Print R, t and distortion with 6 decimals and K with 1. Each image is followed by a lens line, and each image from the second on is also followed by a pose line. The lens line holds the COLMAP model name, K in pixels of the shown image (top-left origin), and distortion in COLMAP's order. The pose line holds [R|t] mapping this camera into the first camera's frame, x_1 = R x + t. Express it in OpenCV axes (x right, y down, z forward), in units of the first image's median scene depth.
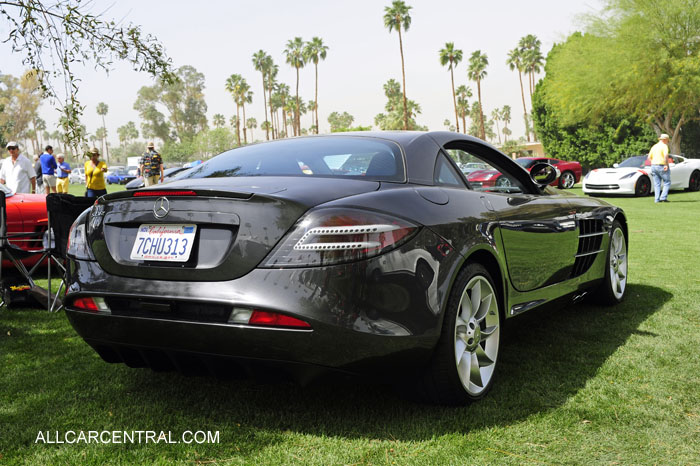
lens RADIAL K [[824.3, 0, 350.2], [0, 824.3, 232.8], [0, 0, 1]] dist [-0.014079, 0.000000]
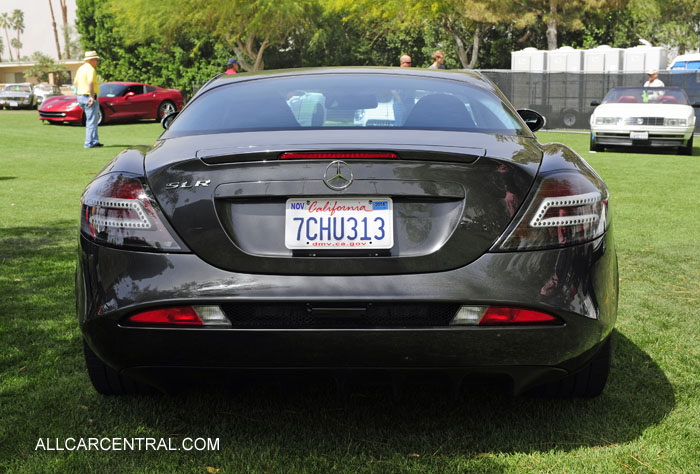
lens RADIAL K [[1023.5, 0, 350.0], [0, 1023.5, 237.8], [0, 0, 1]] dist [-0.048524, 0.000000]
pose [[0.844420, -0.047892, 0.533537, -0.095258], [0.013066, 0.997541, 0.068864, -0.005095], [-0.535523, -0.051179, 0.842969, 0.032273]]
